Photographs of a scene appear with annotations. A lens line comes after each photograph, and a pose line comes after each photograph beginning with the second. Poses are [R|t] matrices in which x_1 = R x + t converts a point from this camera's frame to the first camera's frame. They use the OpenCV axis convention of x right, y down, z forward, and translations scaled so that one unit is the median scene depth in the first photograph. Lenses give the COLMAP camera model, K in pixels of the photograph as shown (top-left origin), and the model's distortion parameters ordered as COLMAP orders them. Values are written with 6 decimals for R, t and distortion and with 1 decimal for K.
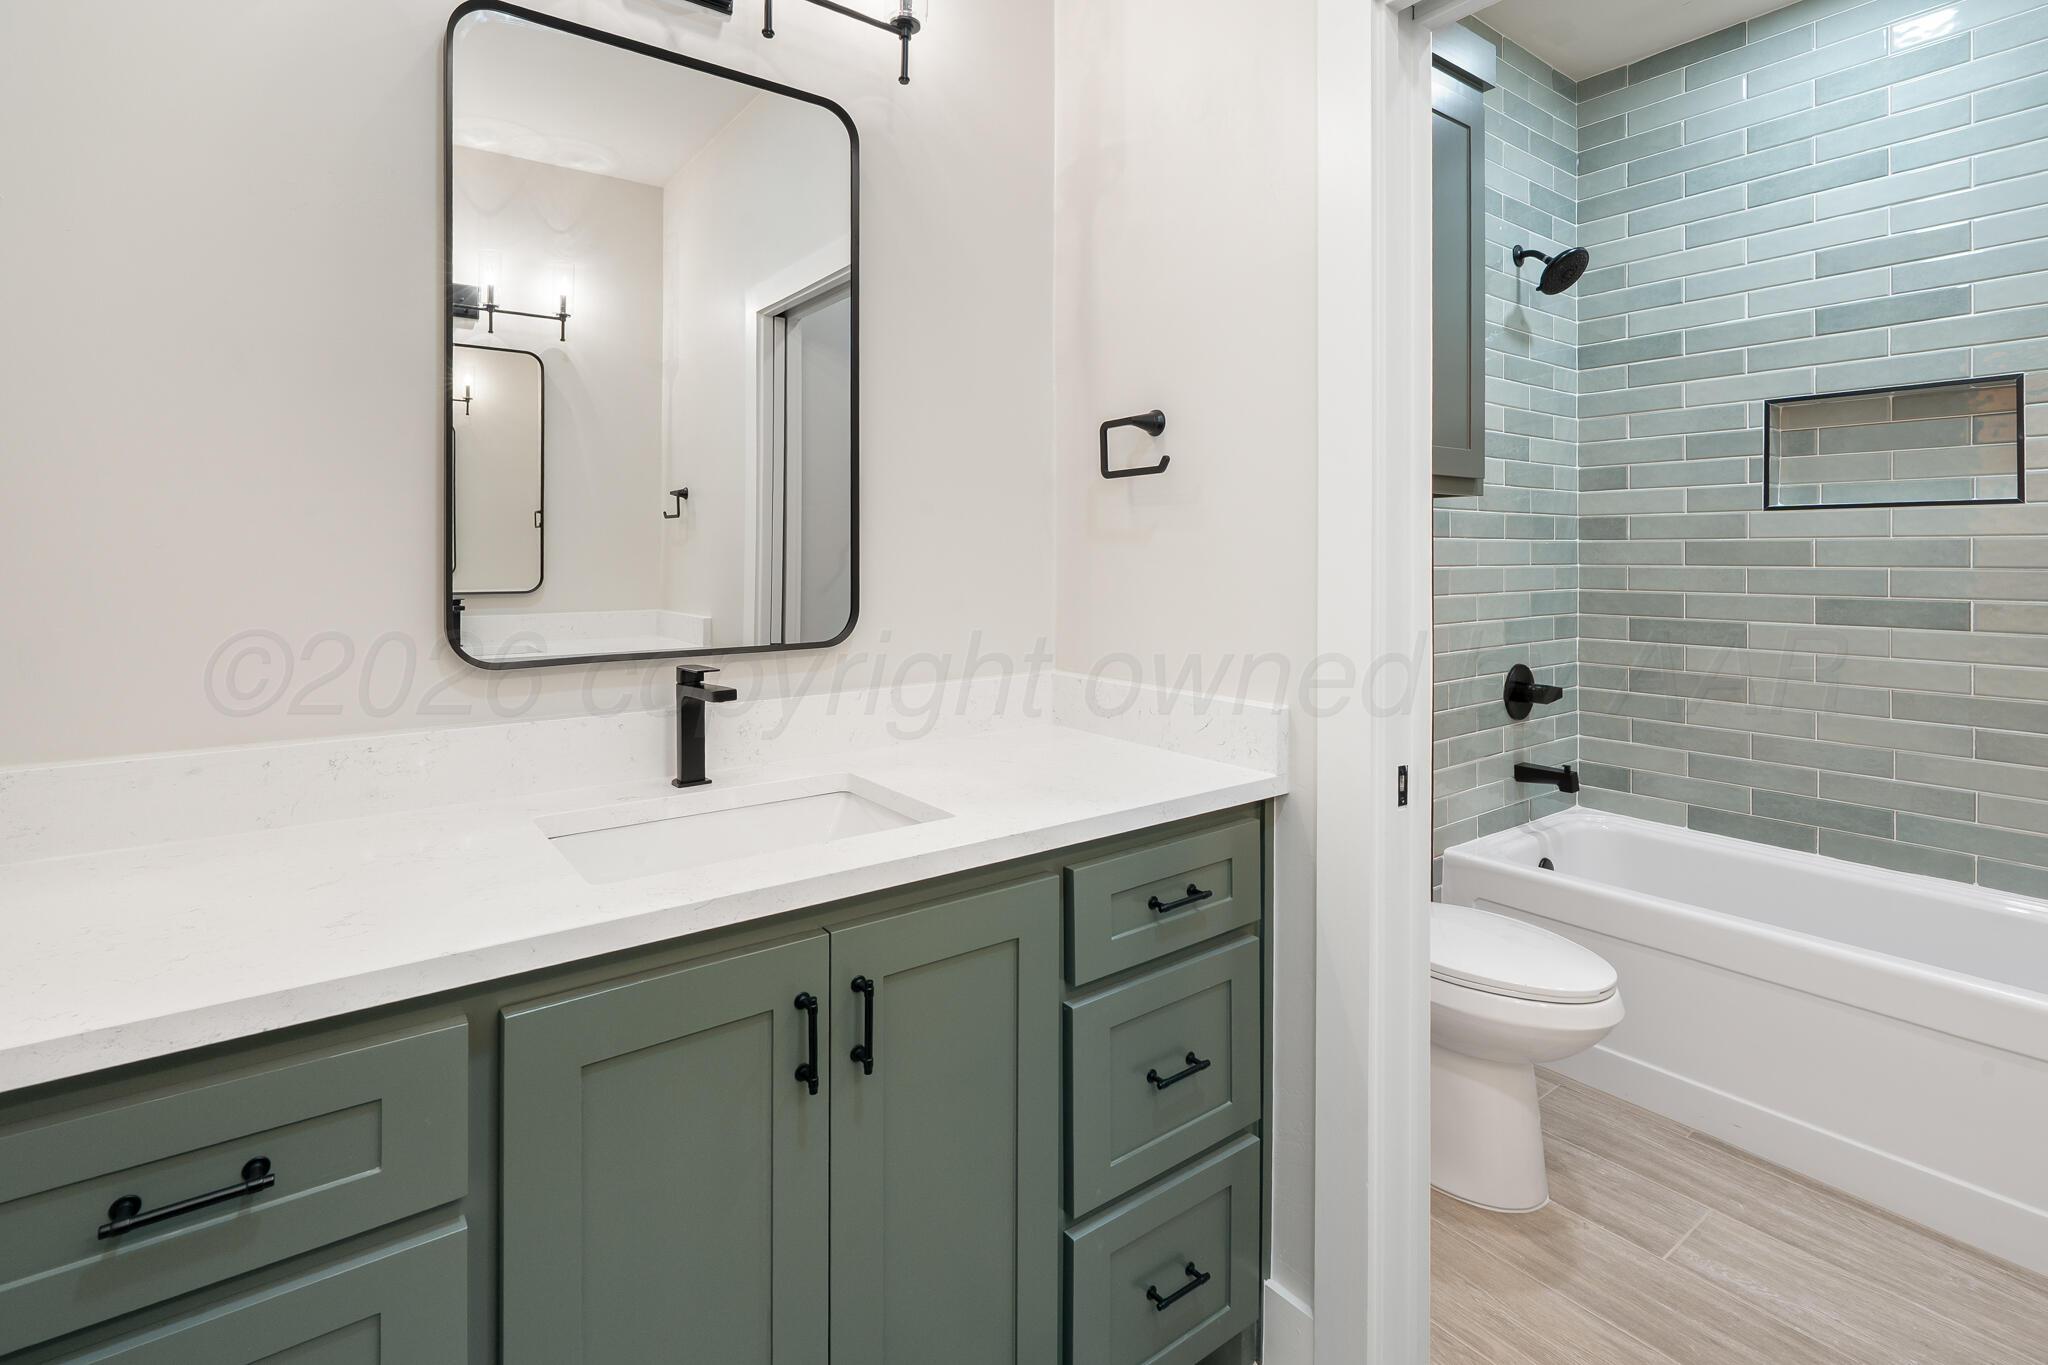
lens RADIAL K [[975.6, 0, 1009.6], [0, 975.6, 553.8], [0, 0, 1]] dist [-0.006575, 0.002771]
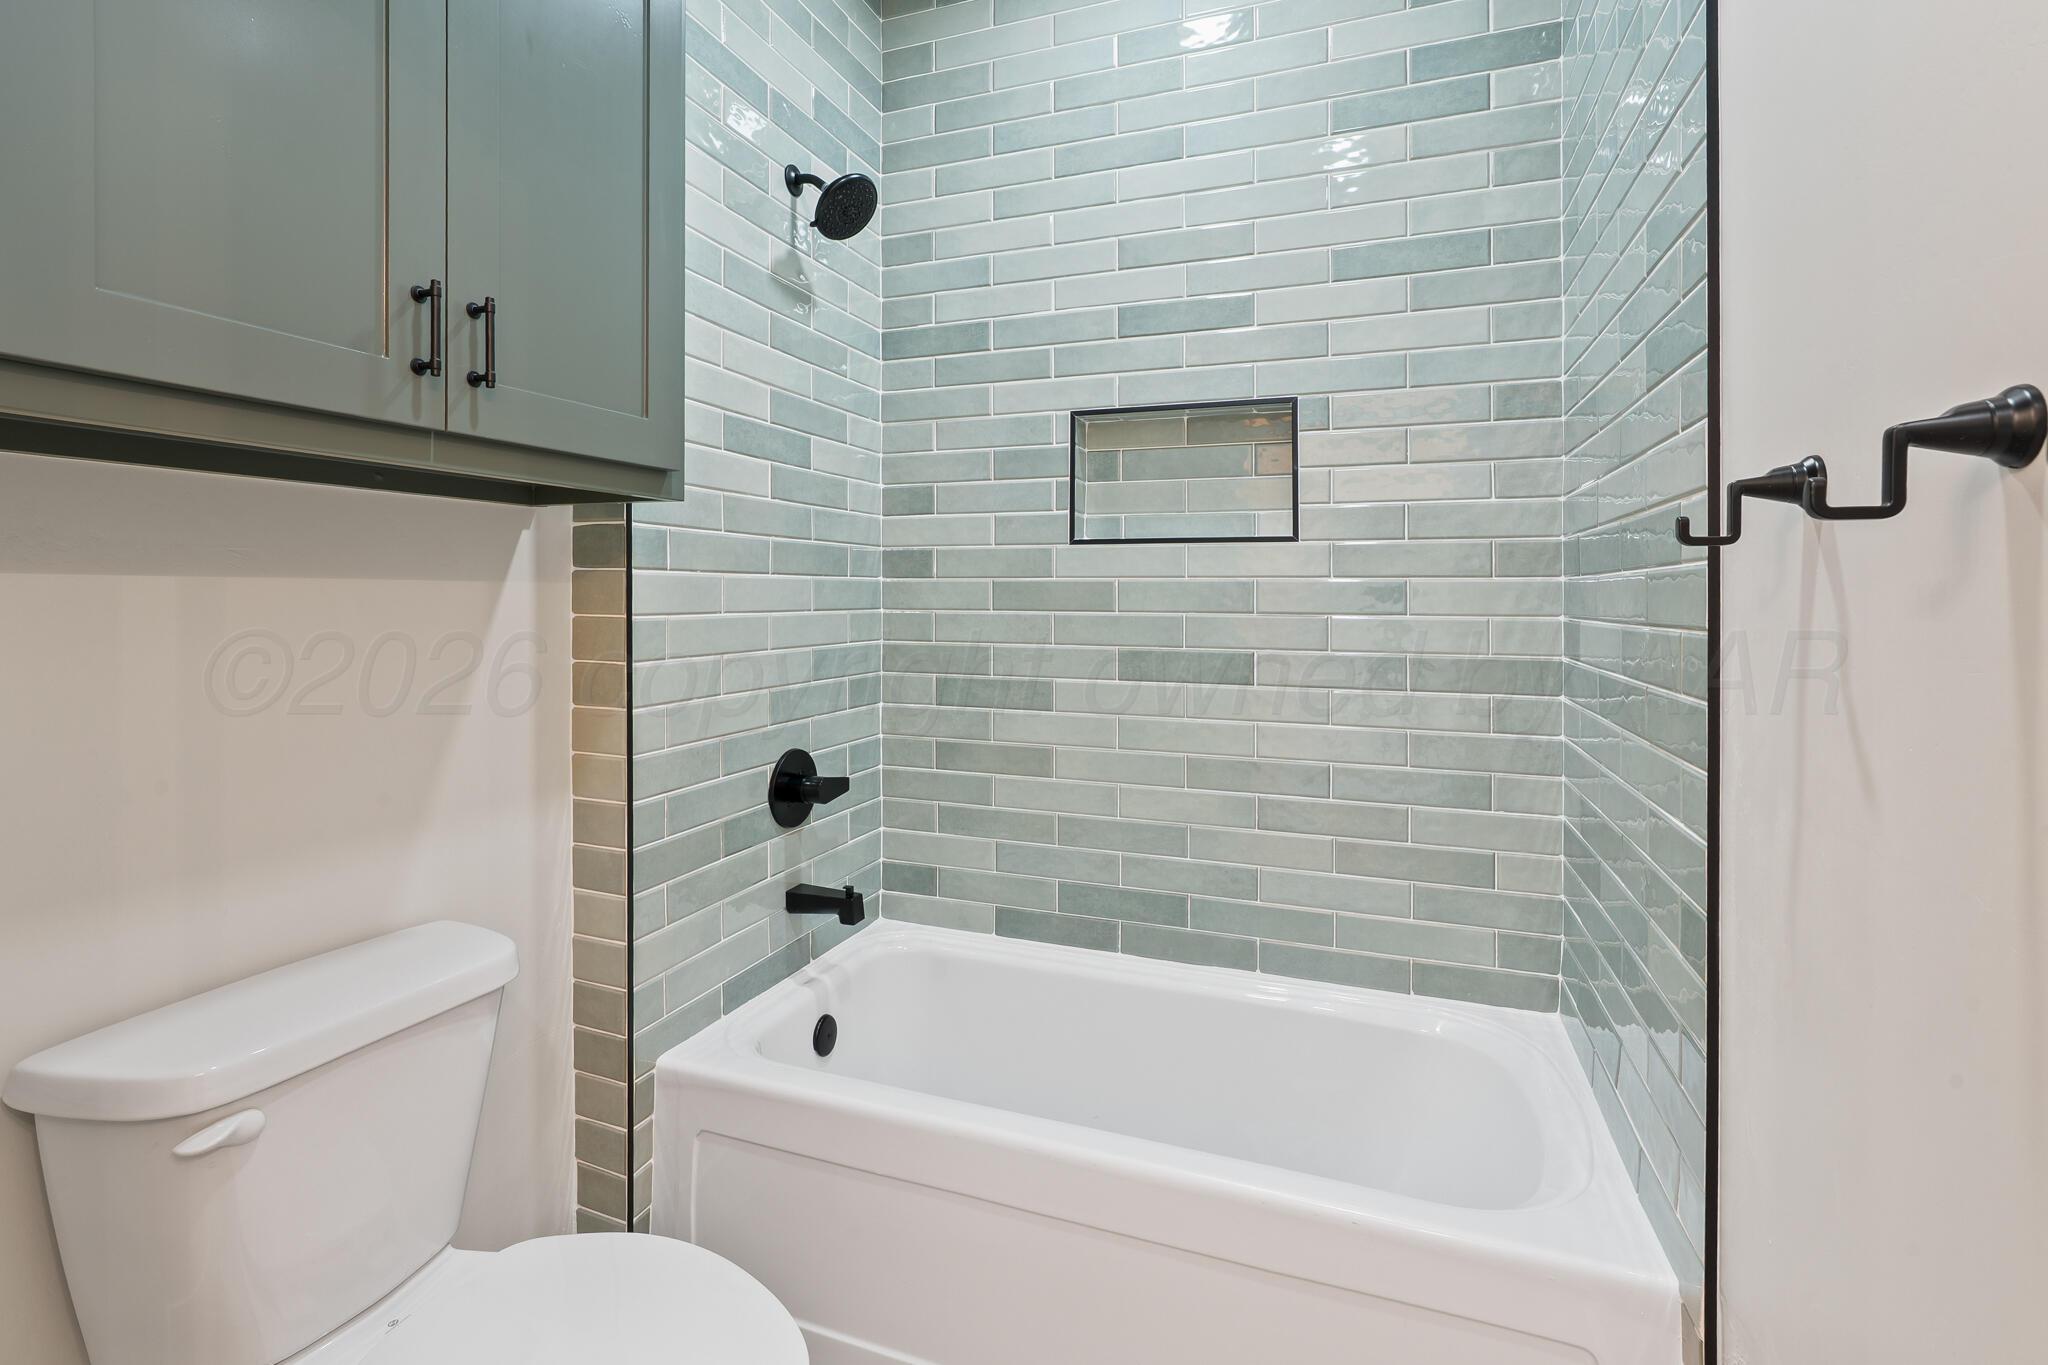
lens RADIAL K [[975.6, 0, 992.8], [0, 975.6, 562.4], [0, 0, 1]] dist [-0.006575, 0.002771]
pose [[0.855515, 0.022510, 0.517289, 0.297580], [-0.006326, 0.999434, -0.033029, -0.001354], [-0.517740, 0.024985, 0.855173, 0.331784]]
